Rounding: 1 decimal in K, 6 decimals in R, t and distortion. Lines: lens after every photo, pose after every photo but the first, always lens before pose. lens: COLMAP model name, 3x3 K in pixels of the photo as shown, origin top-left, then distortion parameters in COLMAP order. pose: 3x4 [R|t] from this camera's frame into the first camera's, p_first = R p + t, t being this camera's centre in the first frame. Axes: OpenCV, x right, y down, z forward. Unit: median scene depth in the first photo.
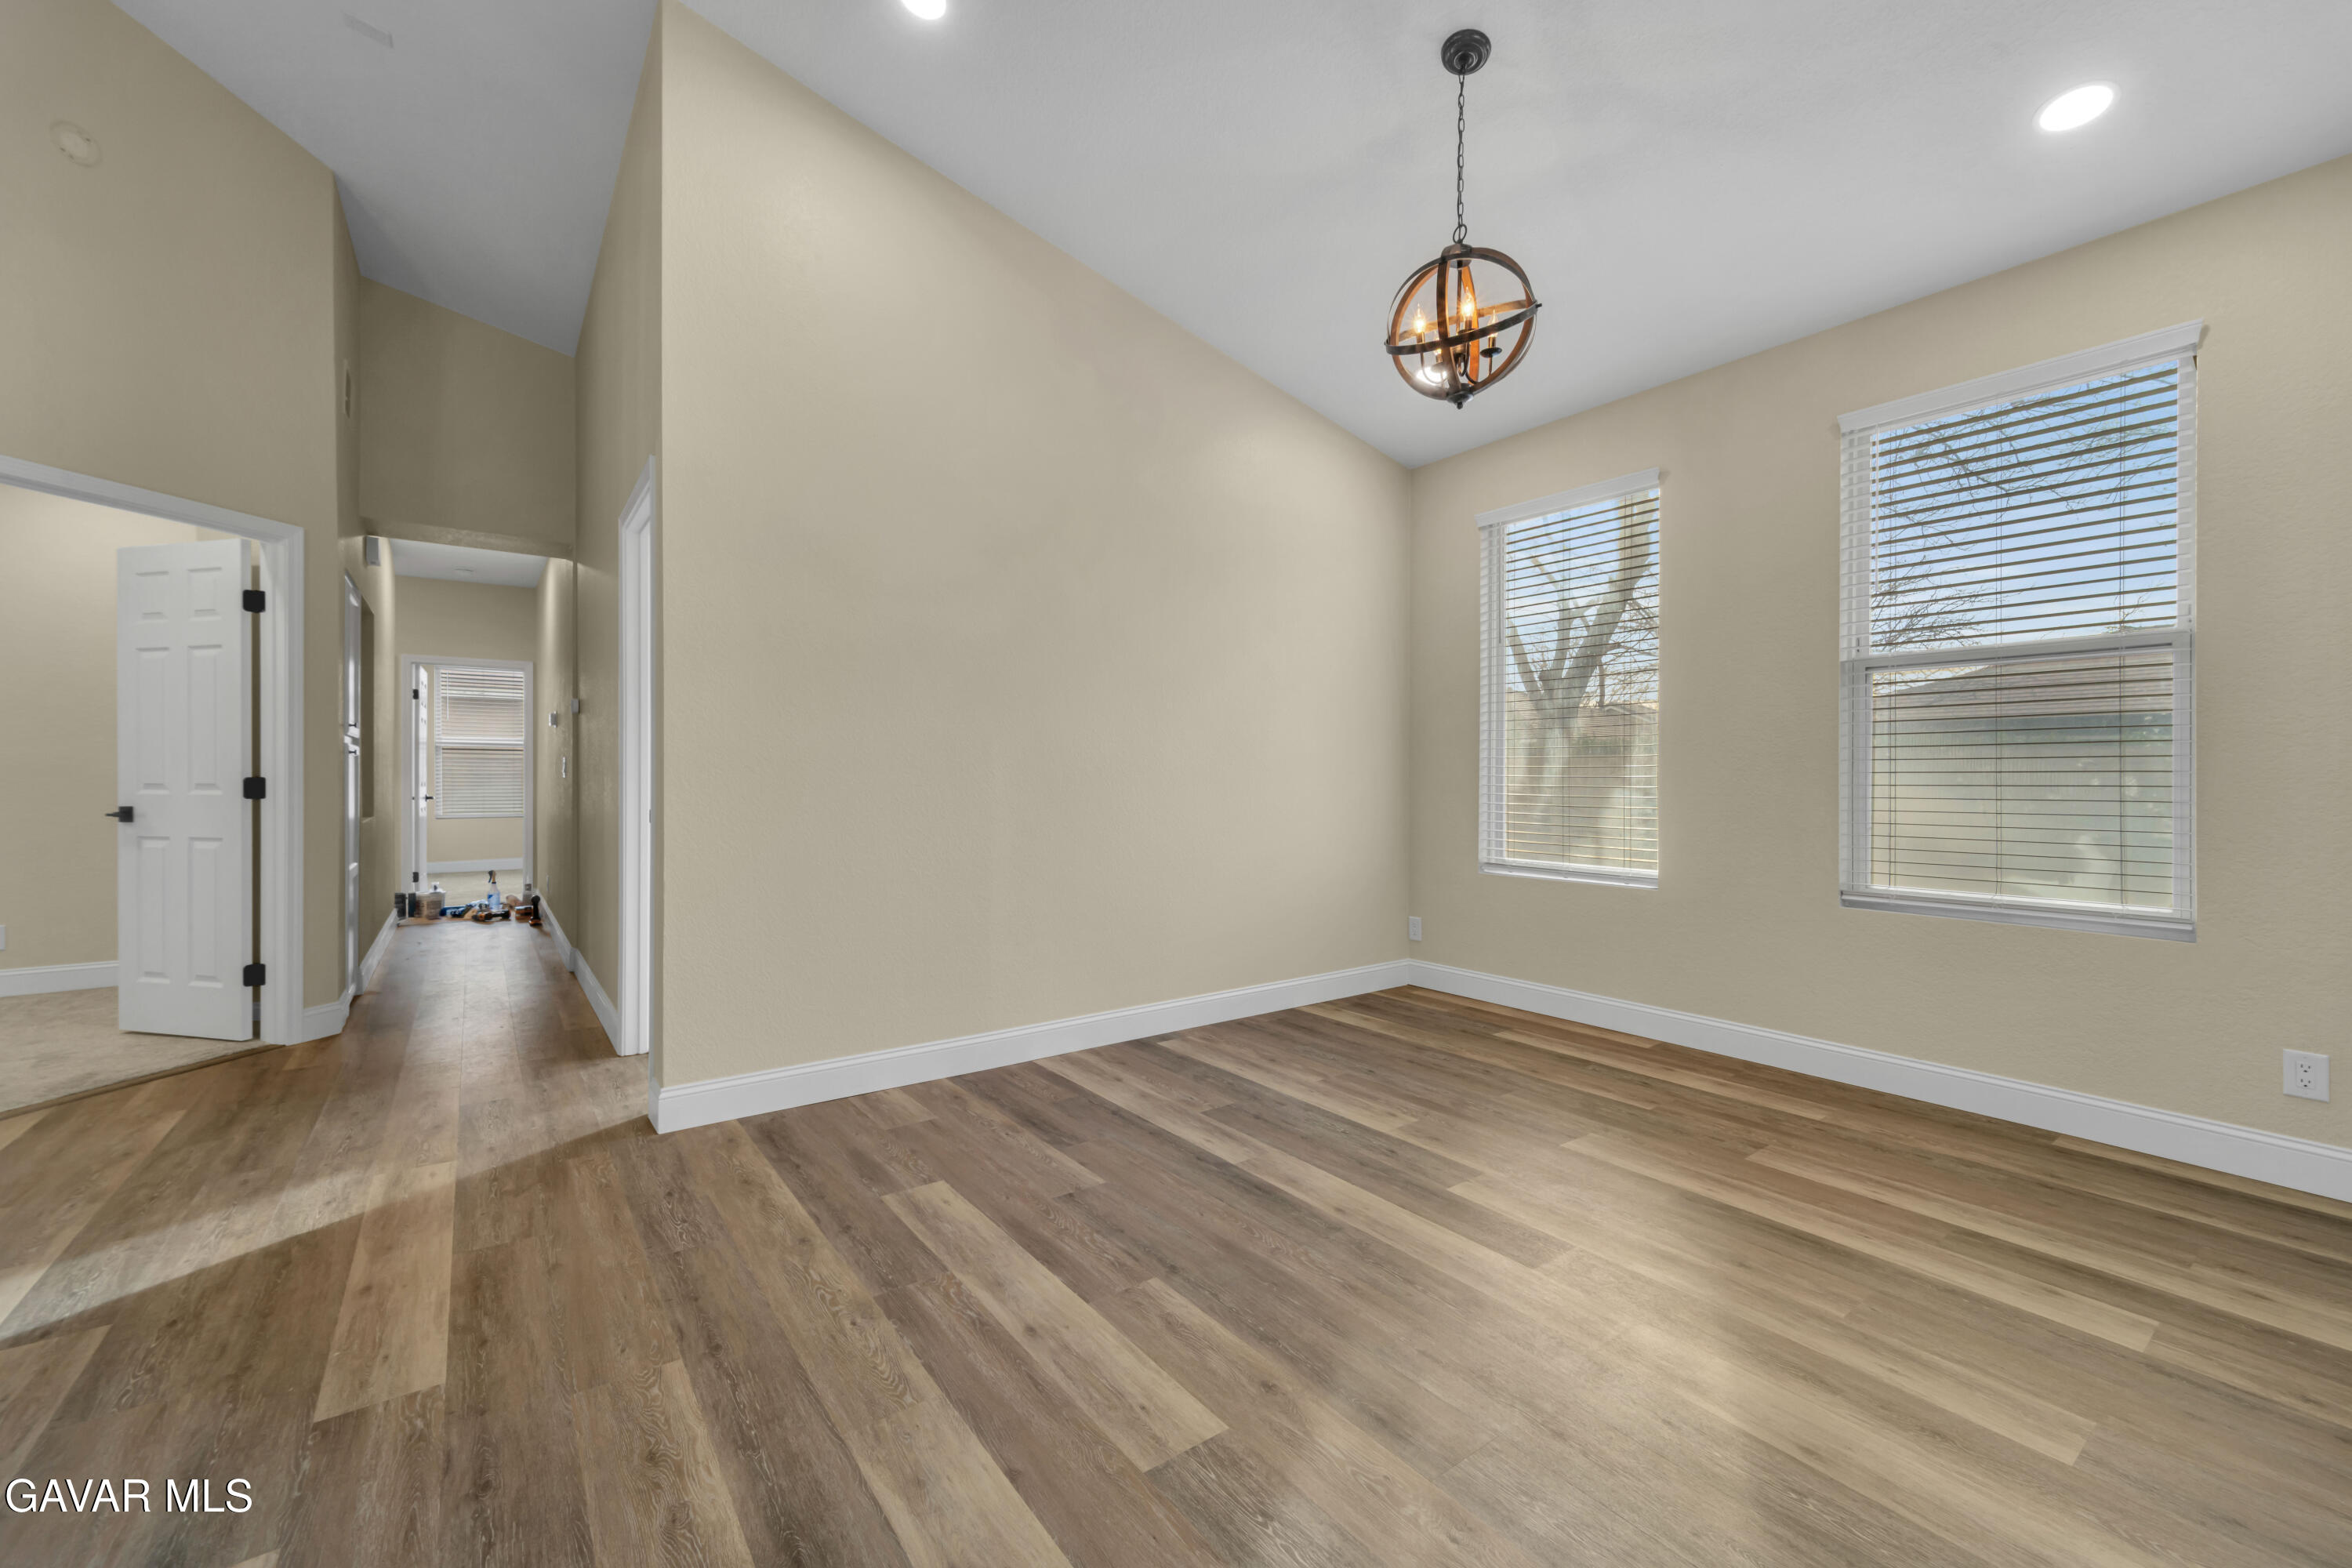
lens RADIAL K [[938.6, 0, 1177.5], [0, 938.6, 780.3], [0, 0, 1]] dist [0.019282, -0.001965]
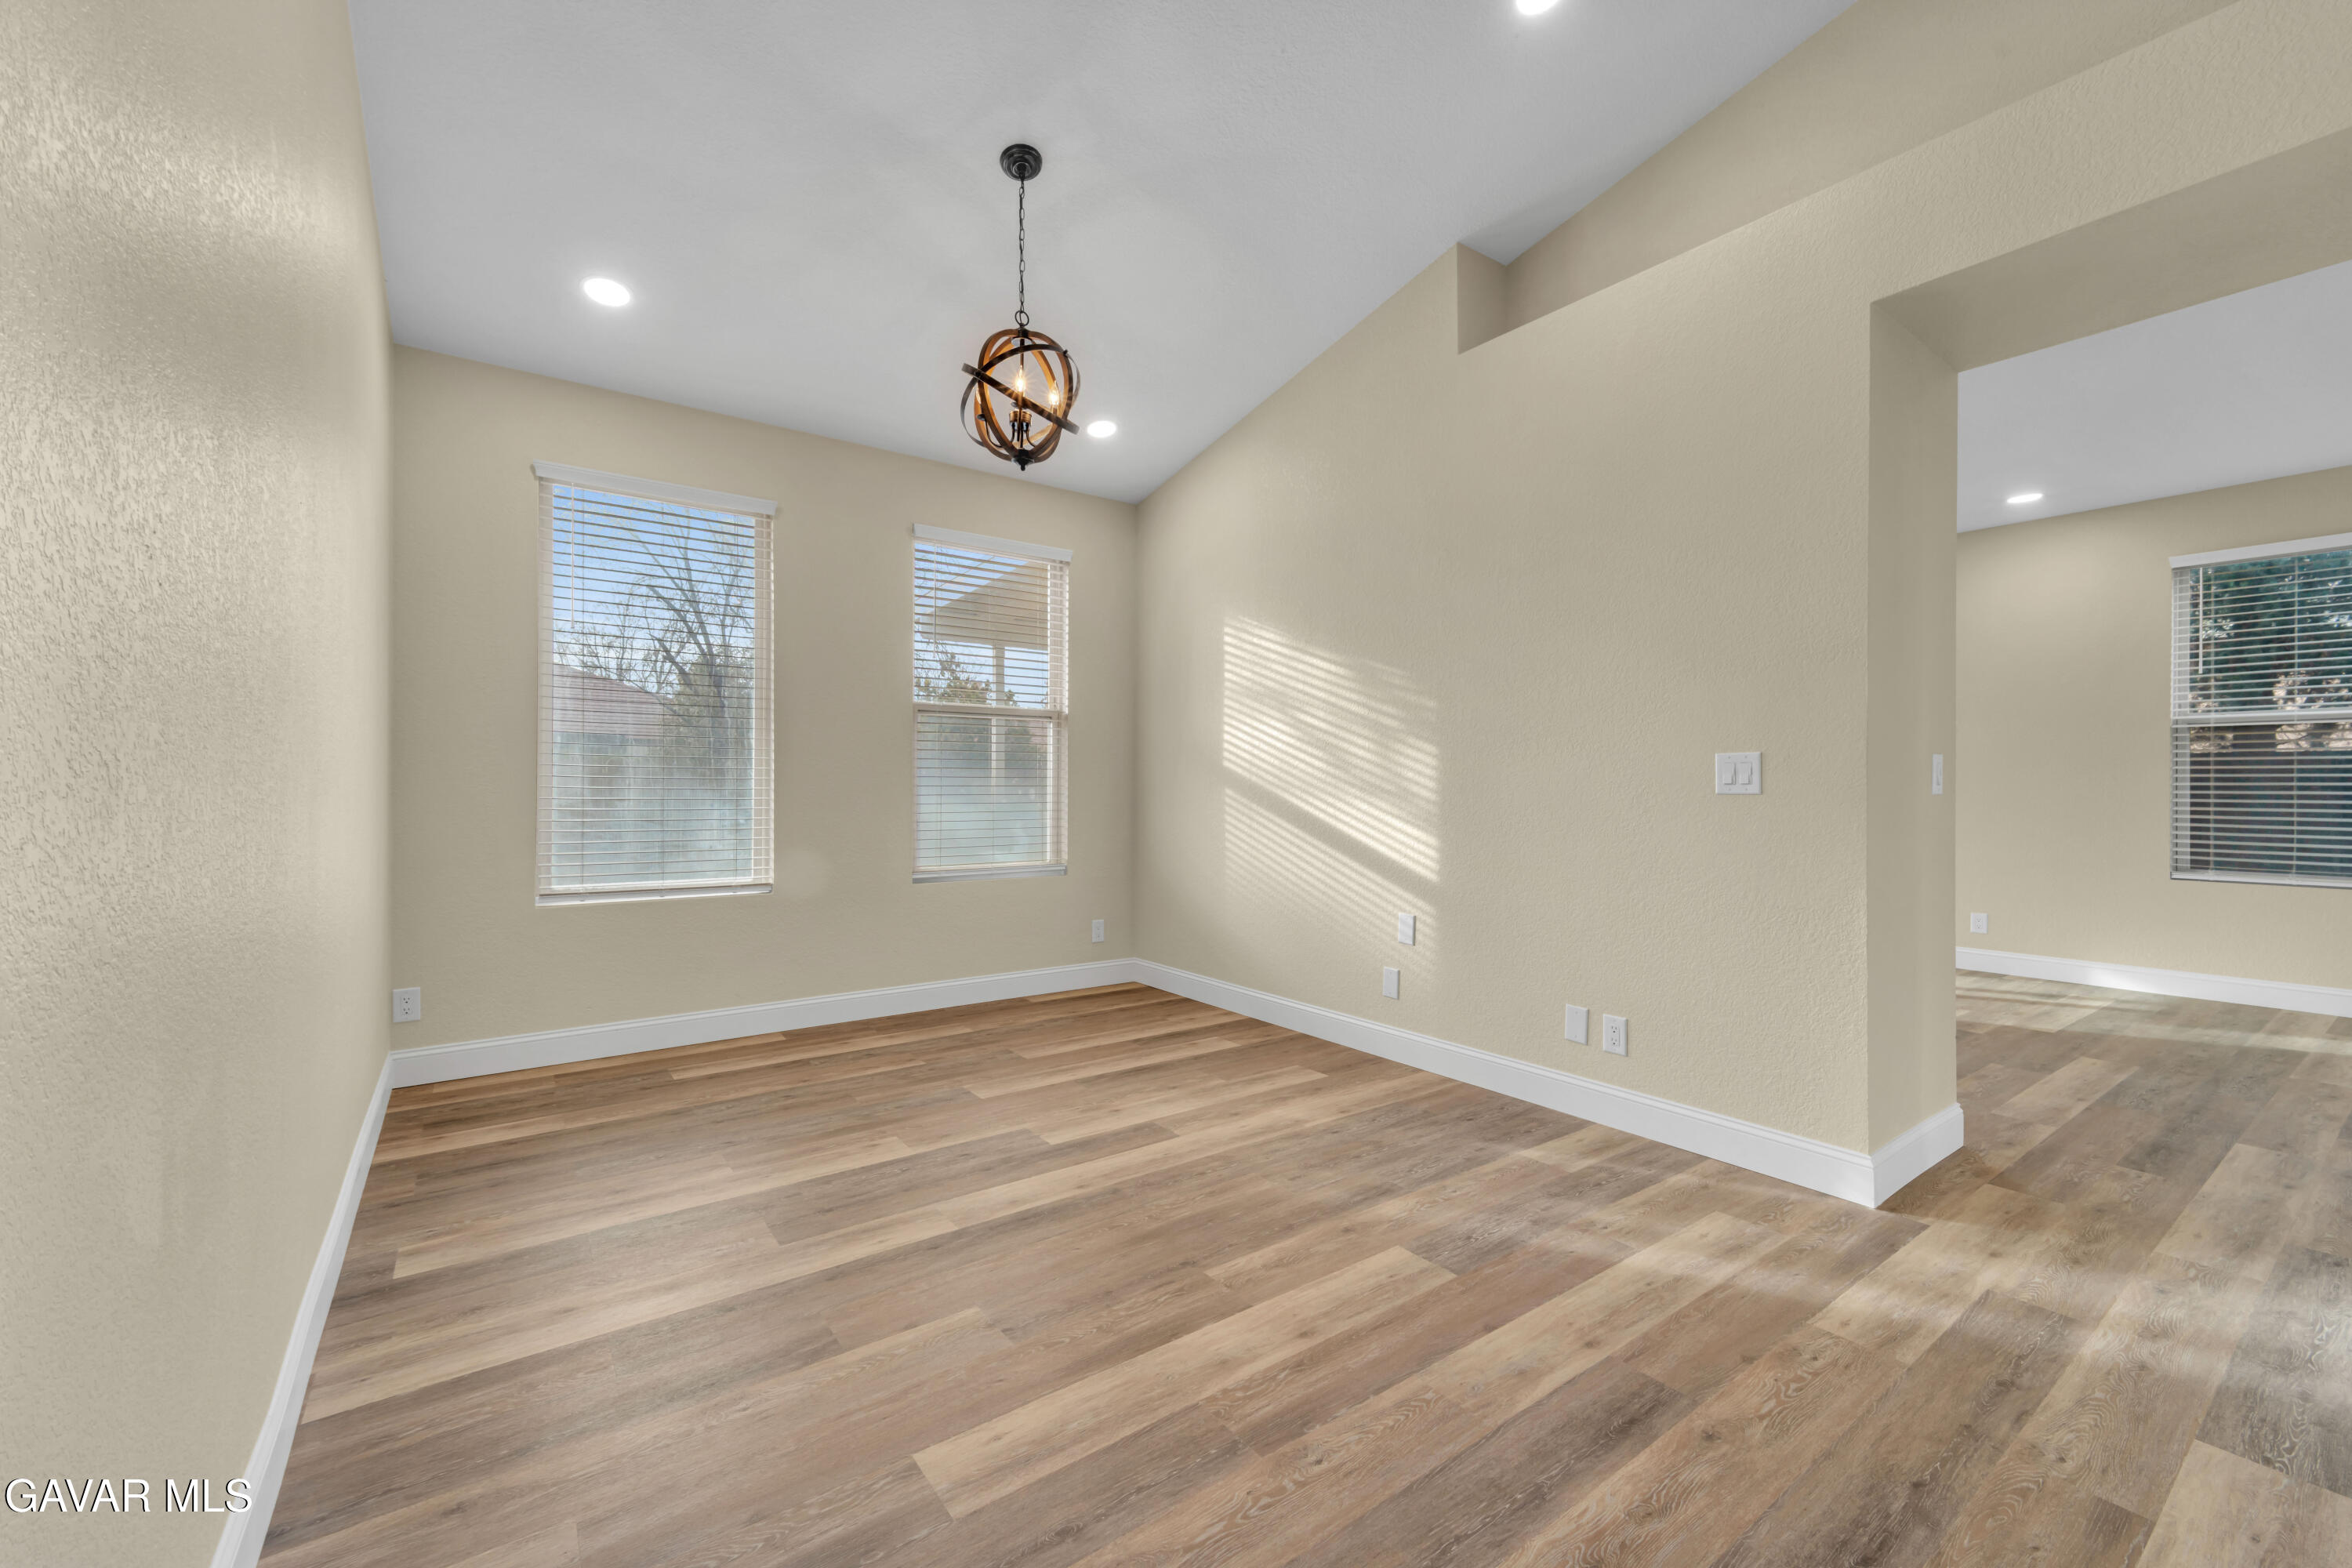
lens RADIAL K [[938.6, 0, 1158.6], [0, 938.6, 787.5], [0, 0, 1]] dist [0.019282, -0.001965]
pose [[0.019014, -0.002592, 0.999816, -0.918290], [0.000030, 0.999997, 0.002592, -0.013069], [-0.999819, -0.000019, 0.019014, 0.881958]]
